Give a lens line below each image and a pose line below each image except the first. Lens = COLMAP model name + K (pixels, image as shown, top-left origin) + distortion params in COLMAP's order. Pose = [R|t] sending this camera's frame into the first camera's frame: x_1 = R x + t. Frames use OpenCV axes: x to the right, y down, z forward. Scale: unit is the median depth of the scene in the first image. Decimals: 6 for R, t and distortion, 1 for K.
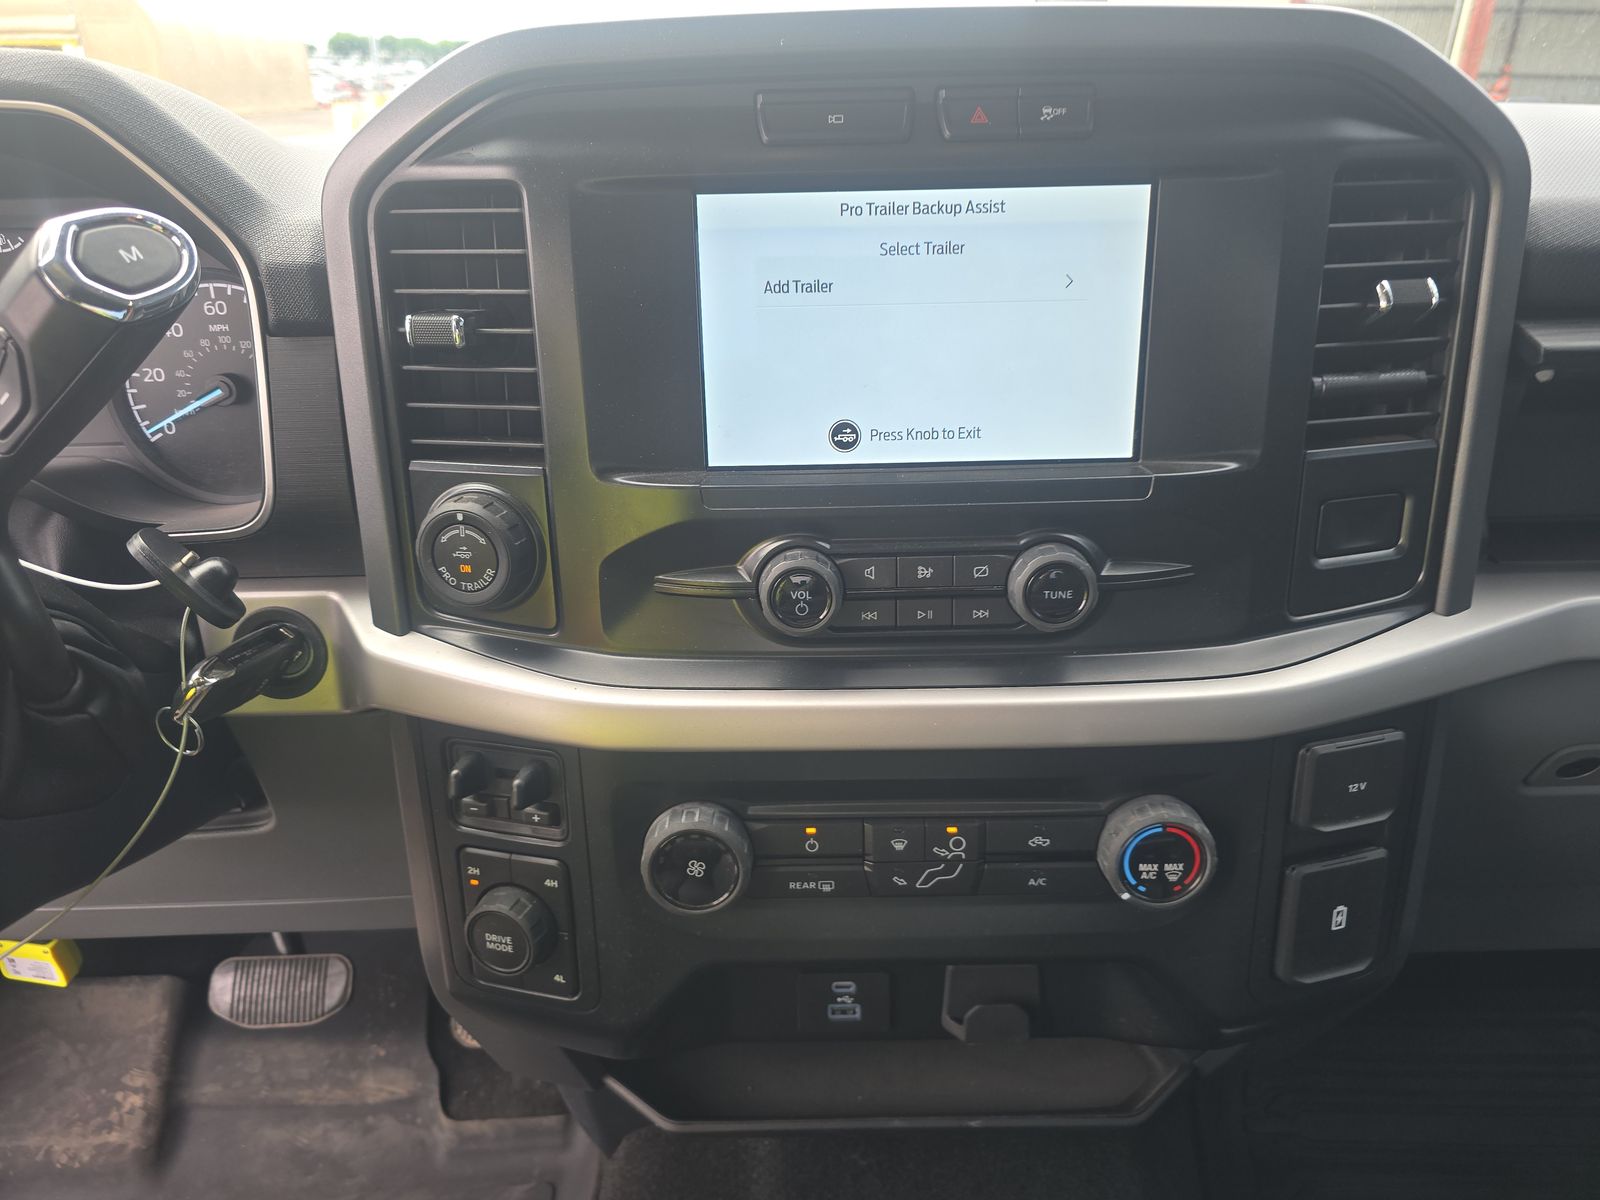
lens RADIAL K [[1077.0, 0, 791.7], [0, 1077.0, 600.0], [0, 0, 1]] dist [0.004725, -0.000565]
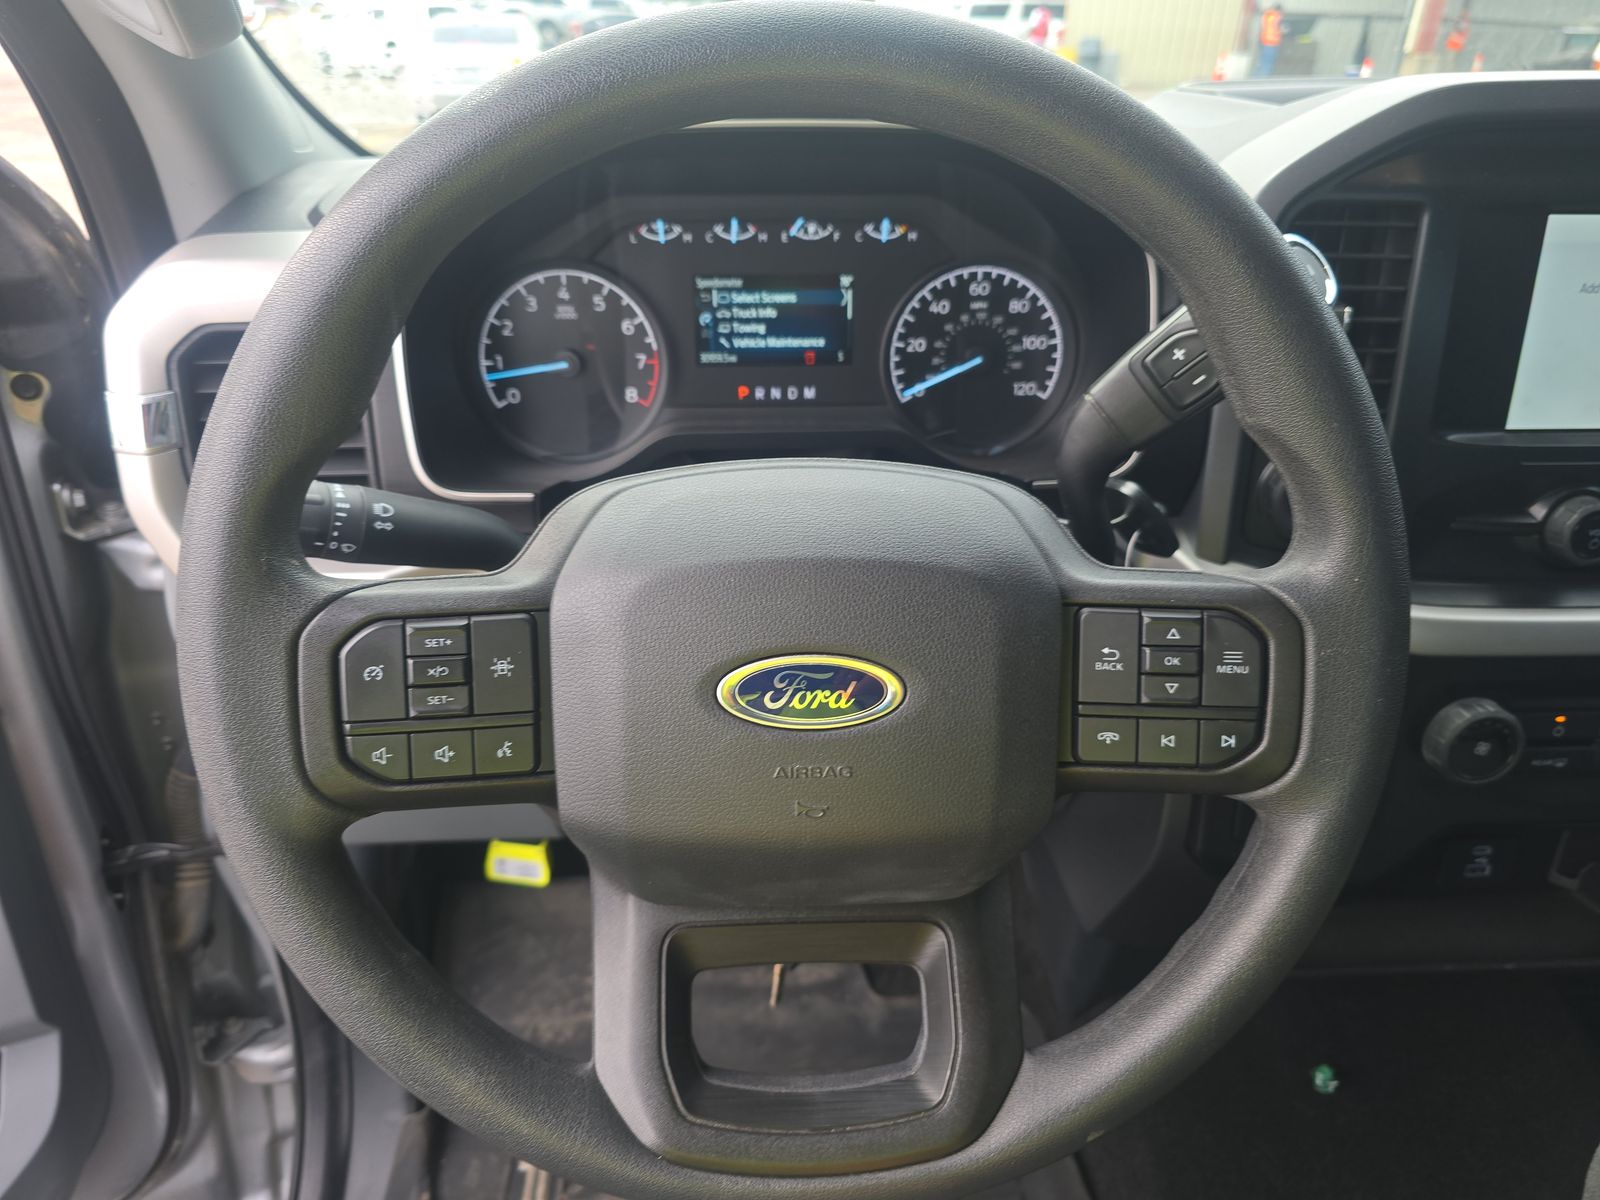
lens RADIAL K [[1077.0, 0, 805.2], [0, 1077.0, 598.0], [0, 0, 1]] dist [0.004725, -0.000565]
pose [[0.998748, -0.000049, 0.050019, -0.777543], [-0.002569, 0.998629, 0.052287, 0.005832], [-0.049953, -0.052350, 0.997379, -0.181876]]
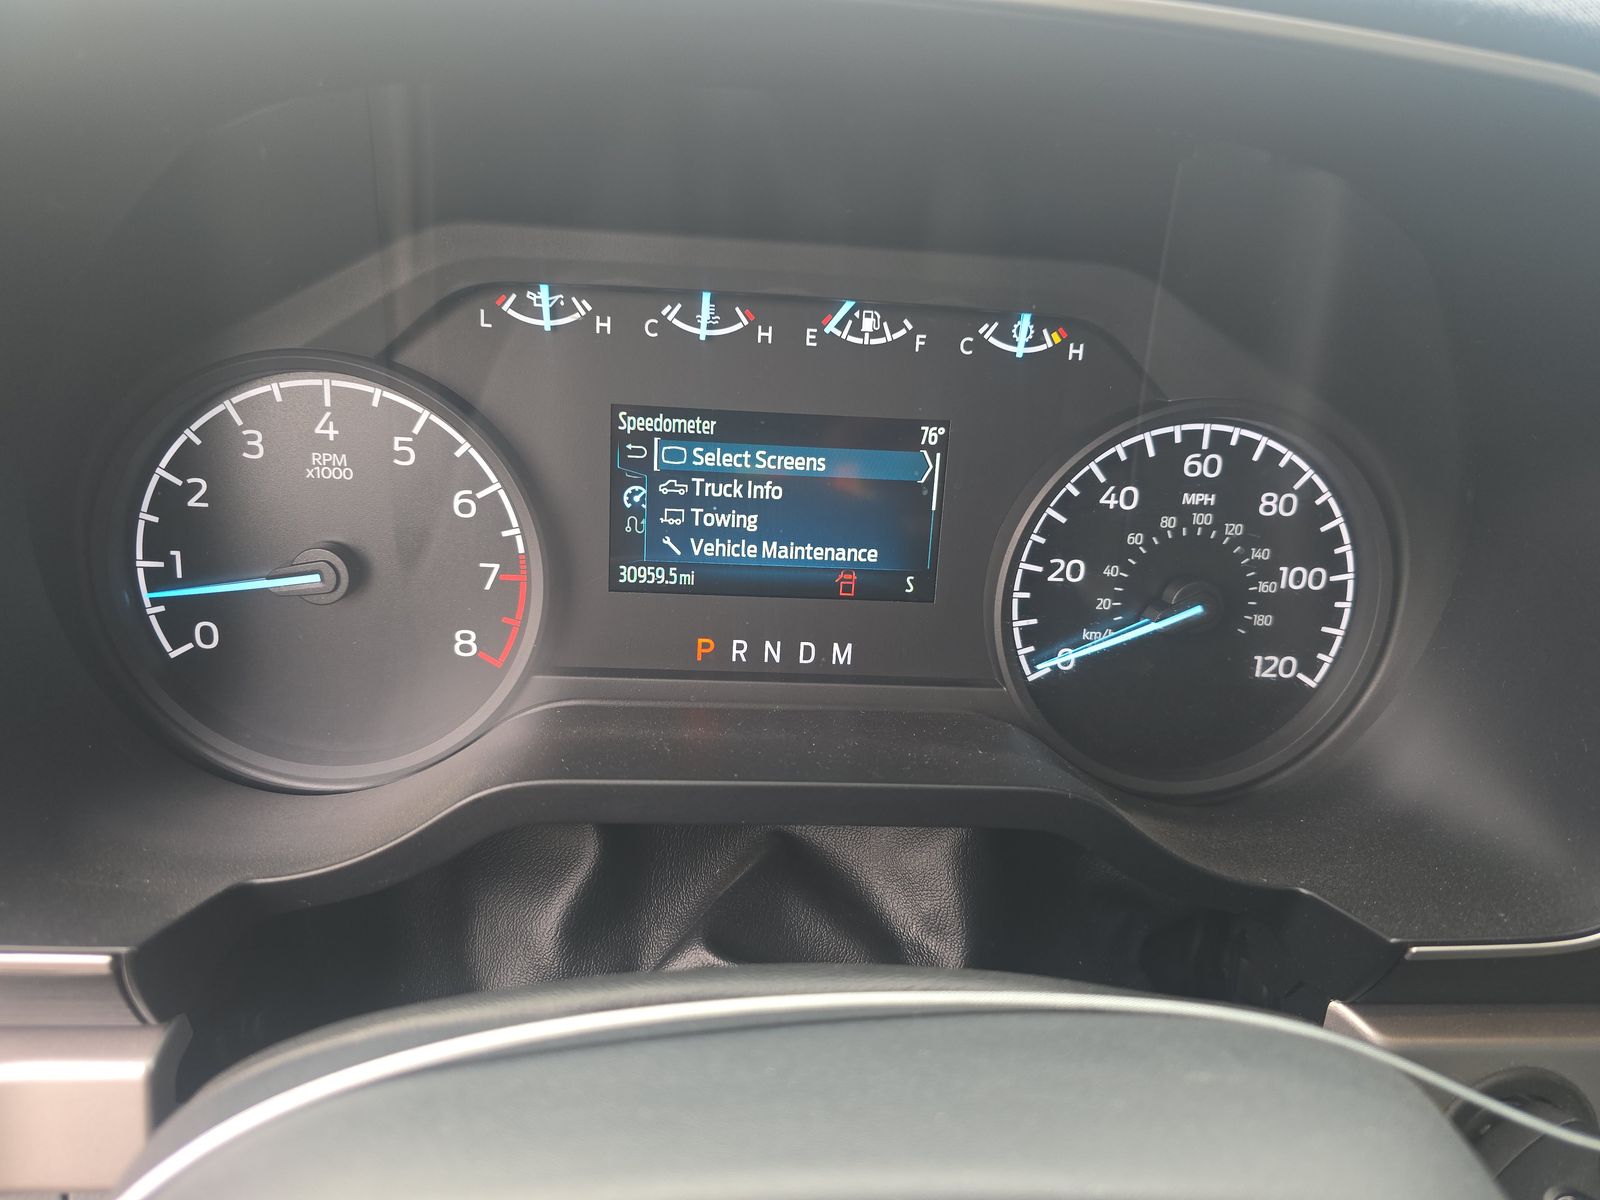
lens RADIAL K [[1077.0, 0, 802.2], [0, 1077.0, 613.6], [0, 0, 1]] dist [0.004725, -0.000565]
pose [[0.994721, 0.055932, 0.086038, -0.785238], [-0.050448, 0.996633, -0.064640, -0.143092], [-0.089364, 0.059958, 0.994193, 0.449474]]
